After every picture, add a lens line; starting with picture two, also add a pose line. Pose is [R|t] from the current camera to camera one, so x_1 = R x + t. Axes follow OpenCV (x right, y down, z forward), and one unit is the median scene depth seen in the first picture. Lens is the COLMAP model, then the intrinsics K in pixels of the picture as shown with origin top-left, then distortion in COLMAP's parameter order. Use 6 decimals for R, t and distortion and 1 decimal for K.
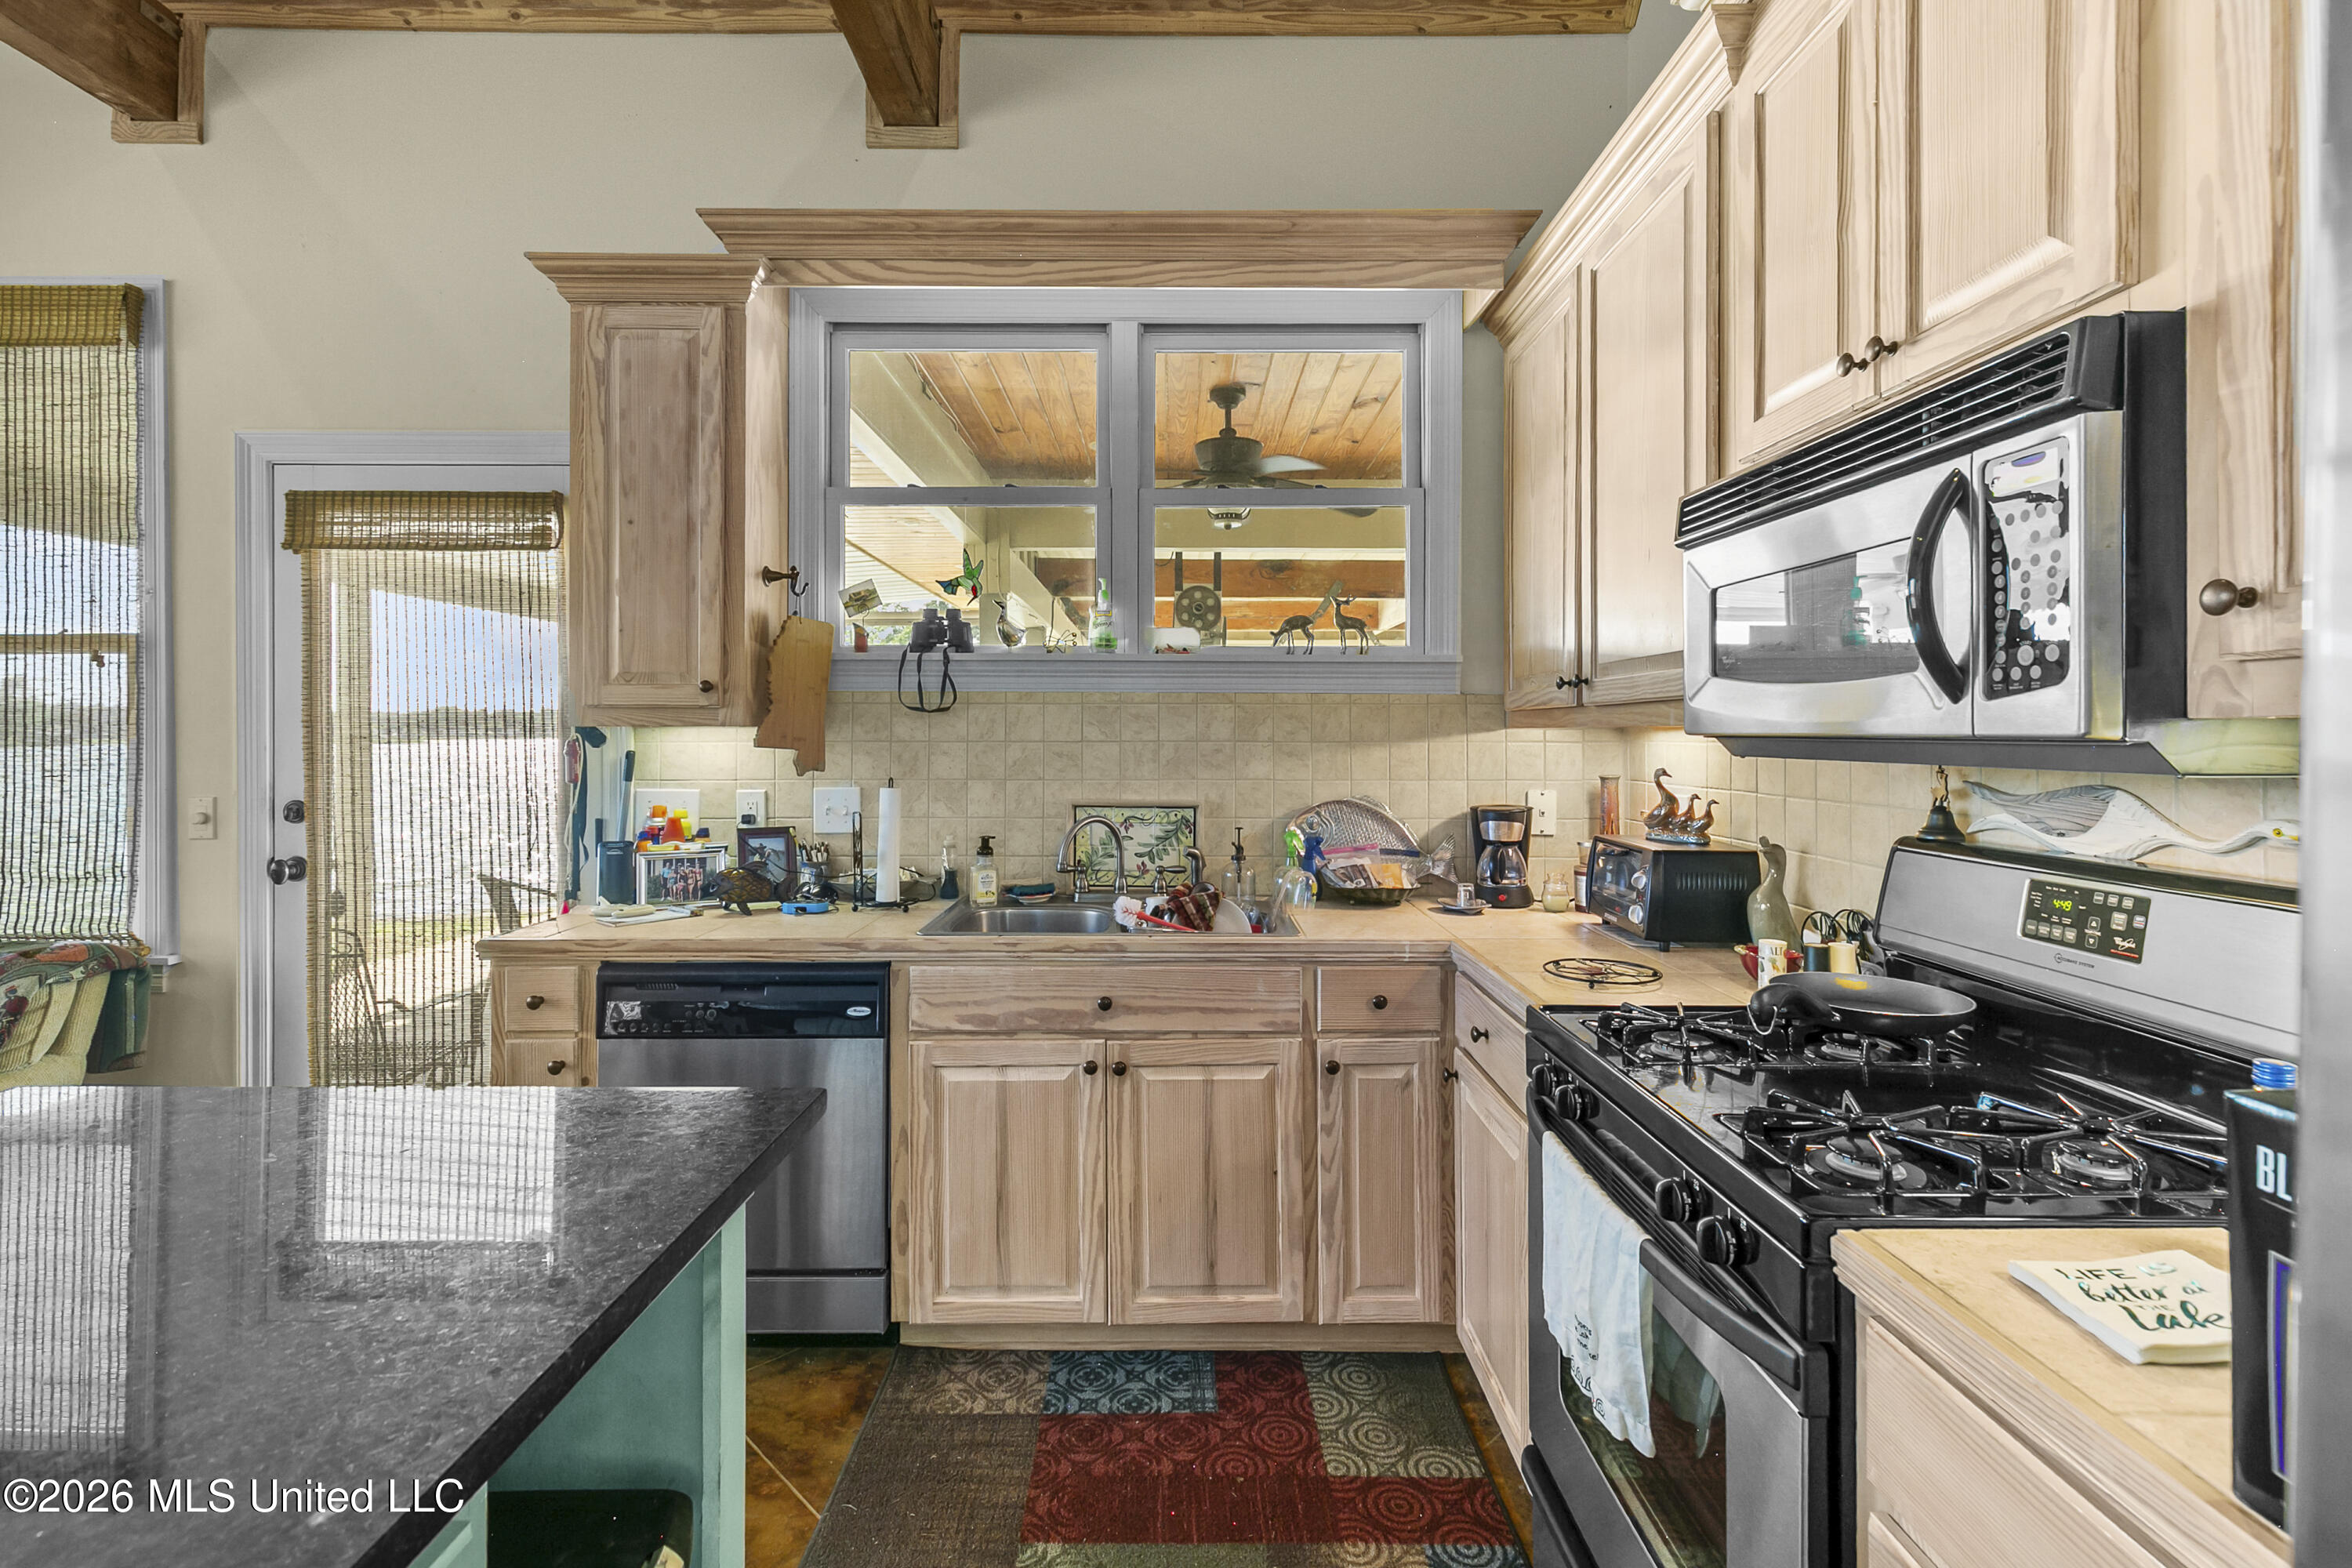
lens RADIAL K [[1066.6, 0, 1172.1], [0, 1066.6, 726.7], [0, 0, 1]] dist [0.000476, -0.000028]
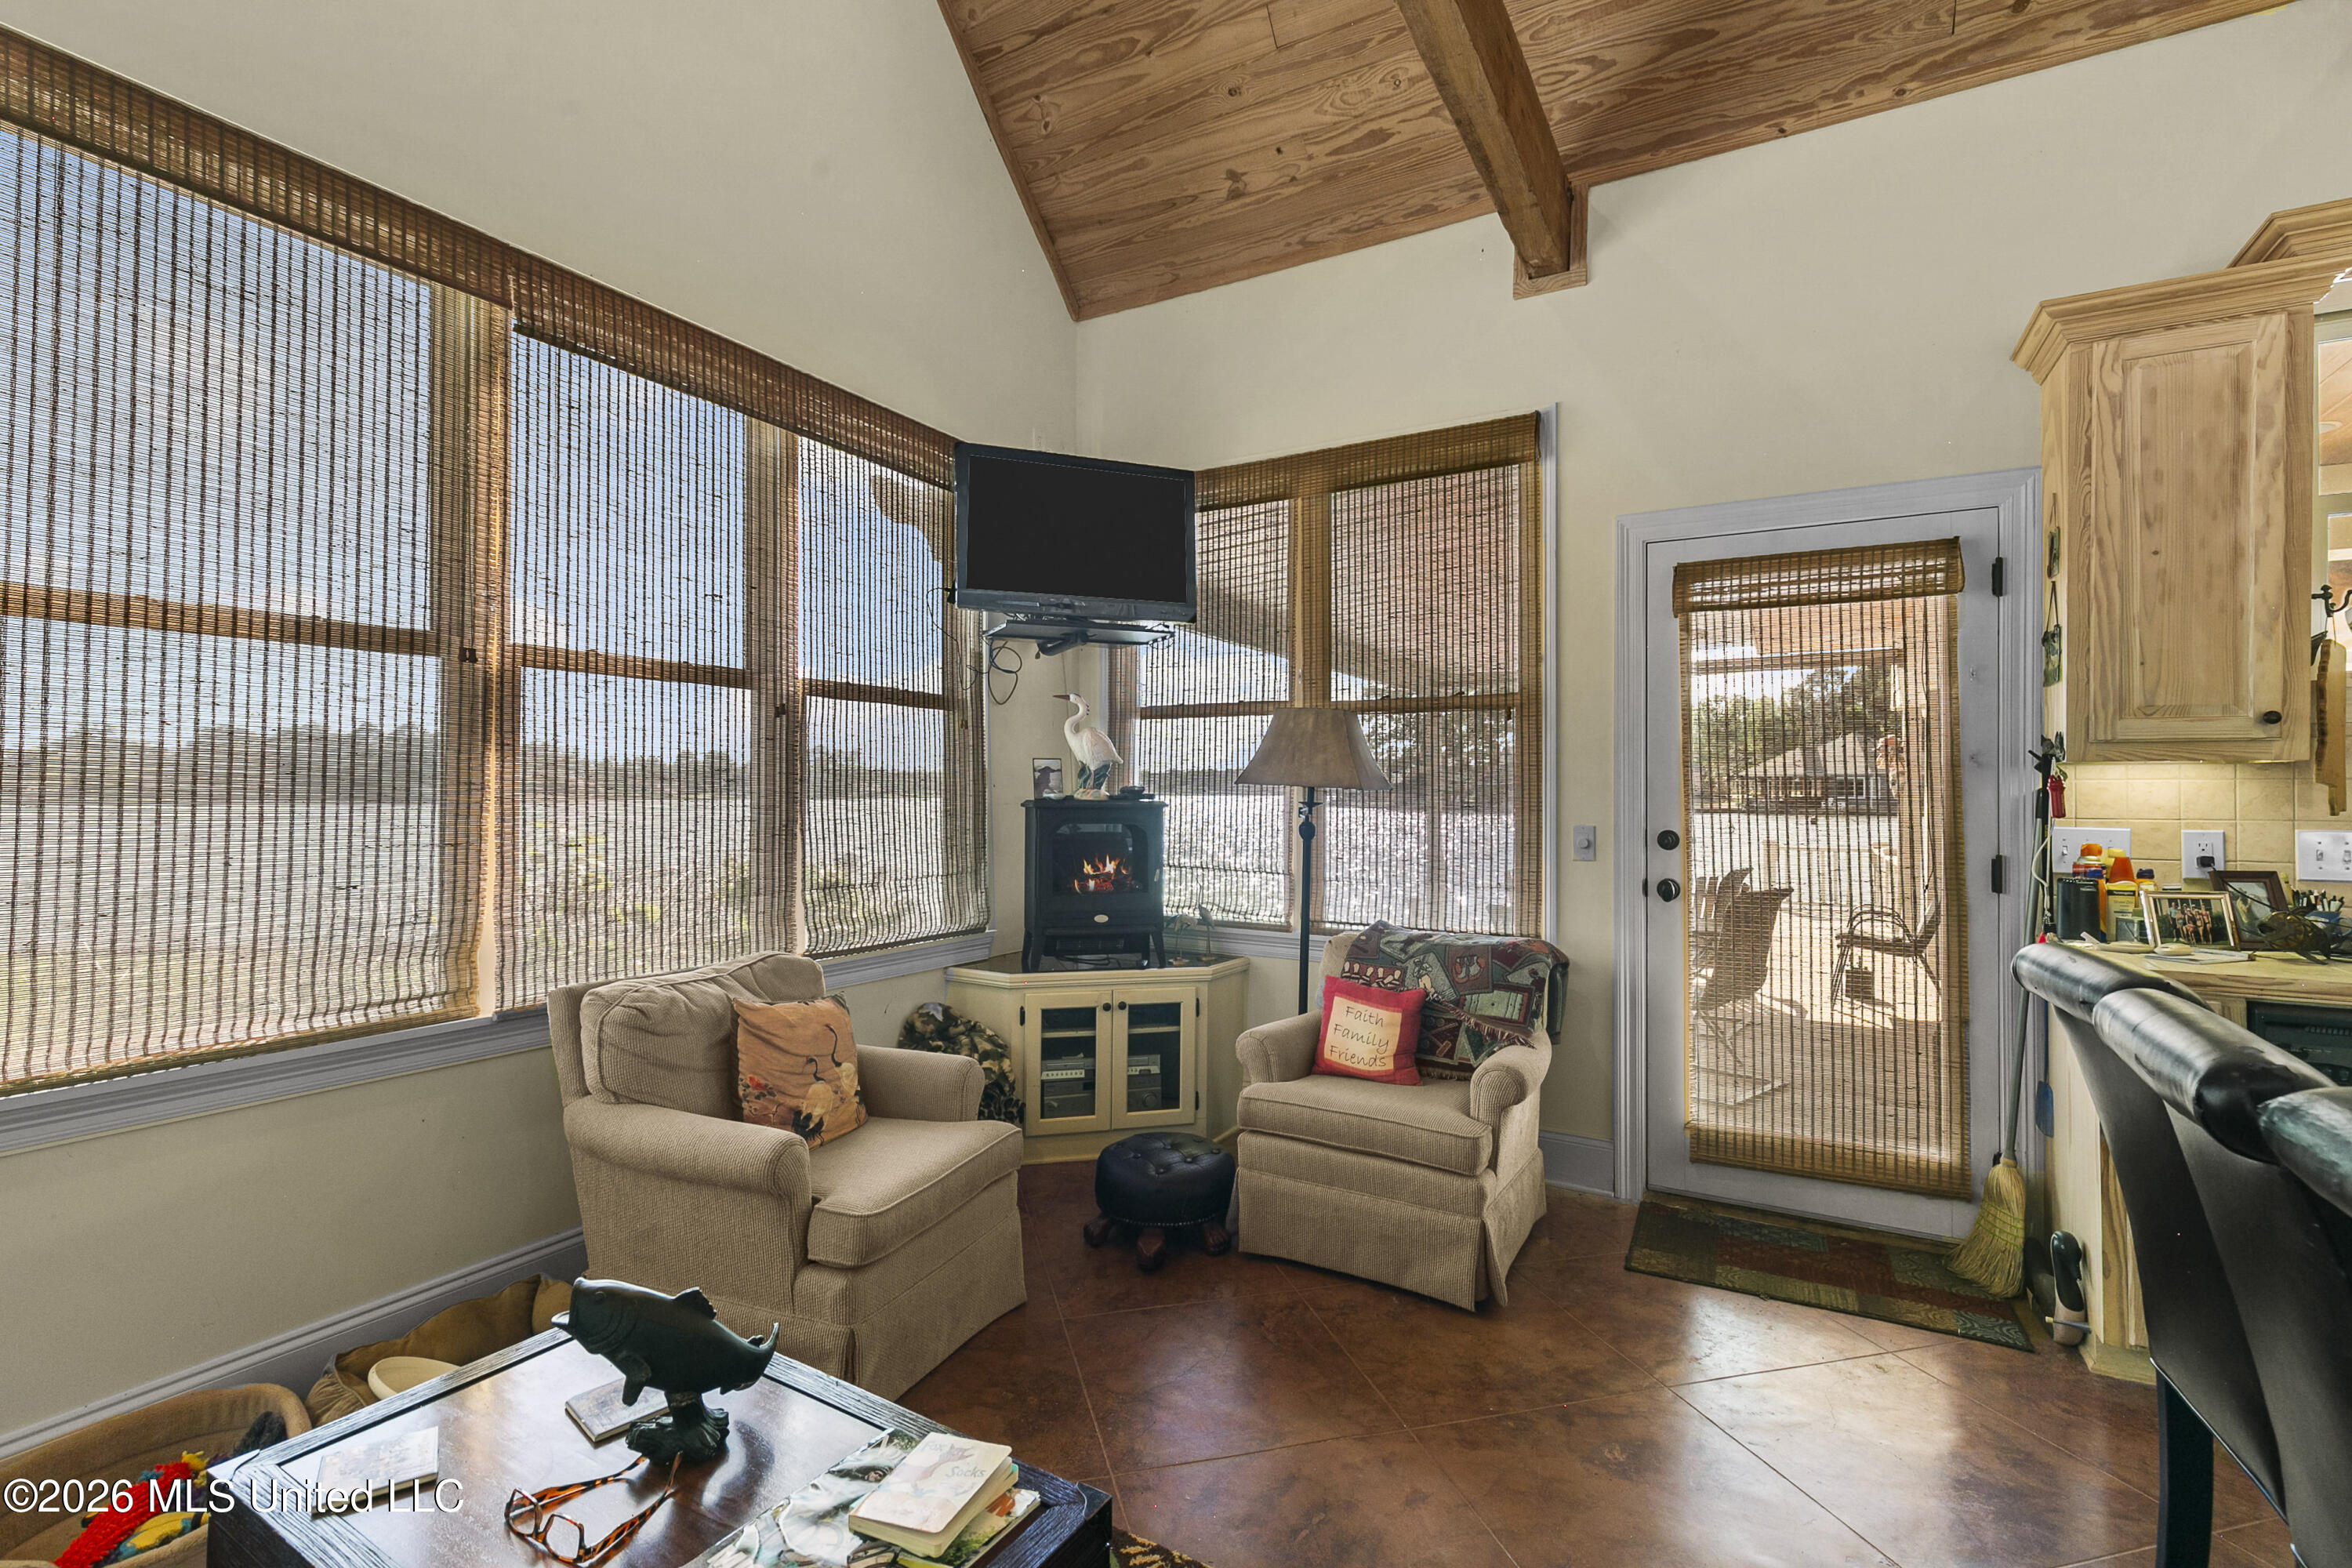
lens RADIAL K [[1055.7, 0, 1170.5], [0, 1055.7, 786.1], [0, 0, 1]] dist [0.004158, -0.000162]
pose [[0.862958, 0.002028, -0.505272, -0.773210], [-0.005109, 0.999976, -0.004712, 0.031233], [0.505250, 0.006648, 0.862947, -0.289860]]
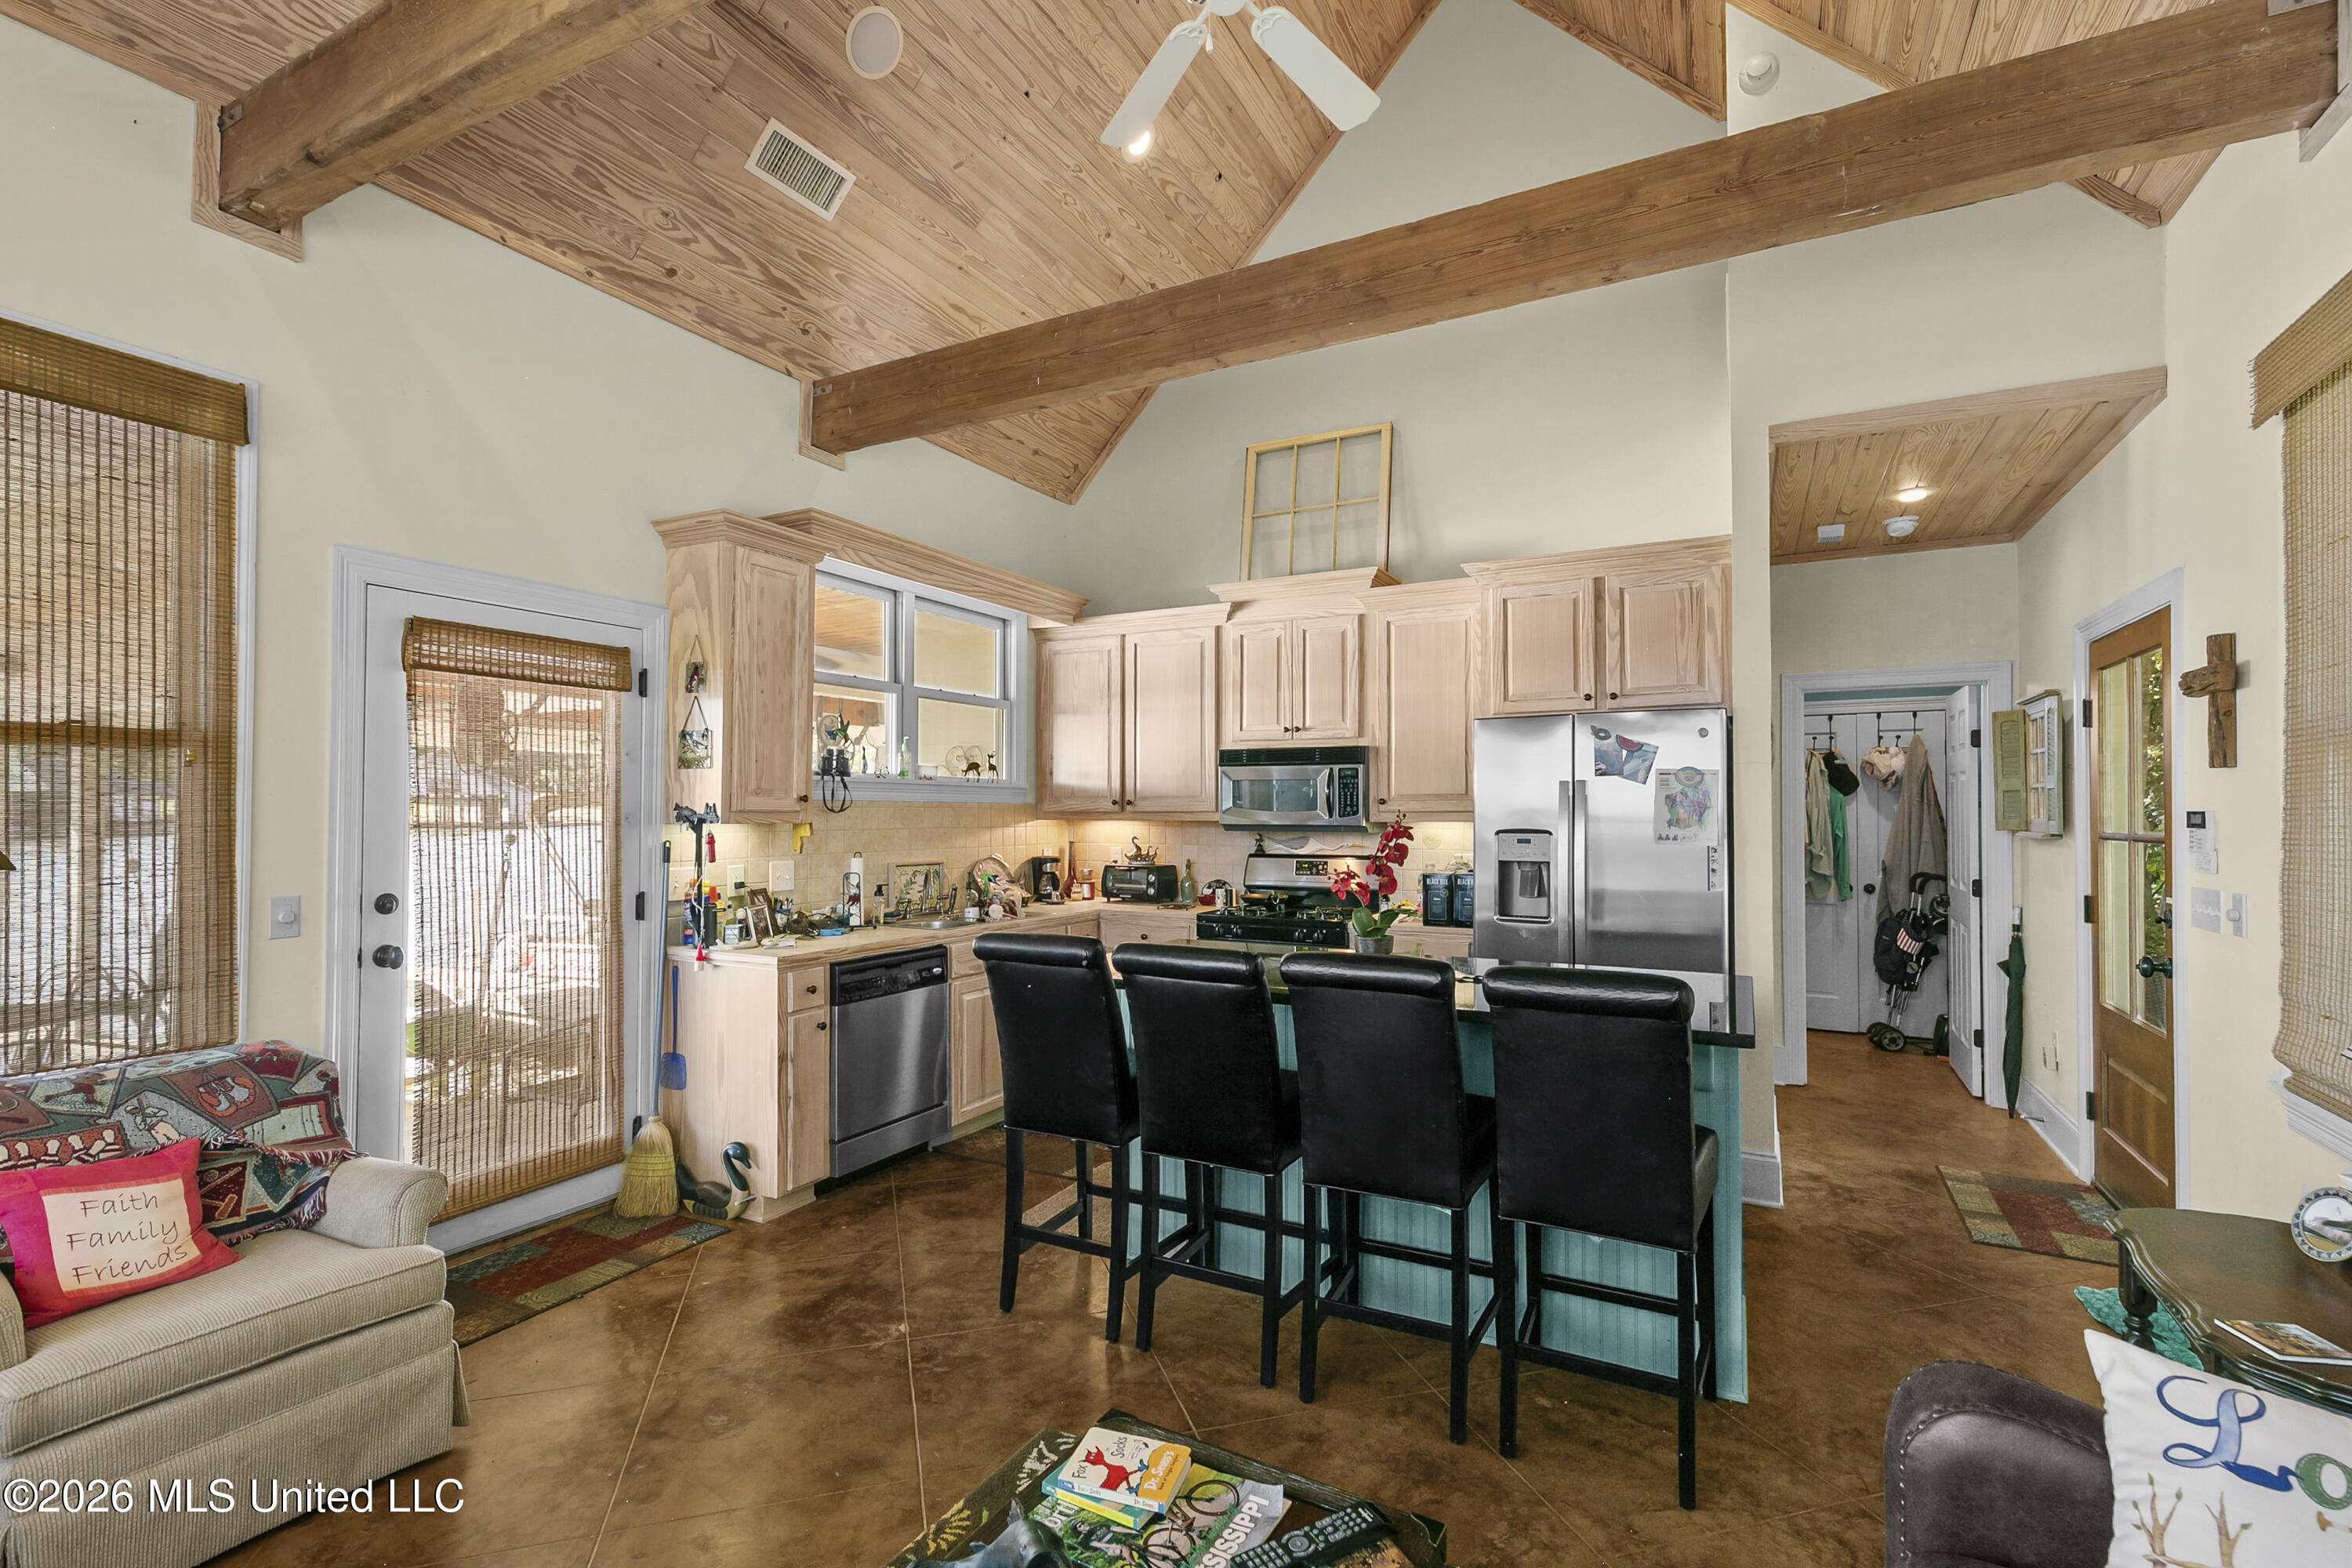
lens RADIAL K [[1055.7, 0, 1170.5], [0, 1055.7, 786.1], [0, 0, 1]] dist [0.004158, -0.000162]
pose [[0.480133, 0.021730, 0.876926, -1.519599], [-0.004818, 0.999743, -0.022135, -0.022987], [-0.877182, 0.006403, 0.480115, -0.249934]]
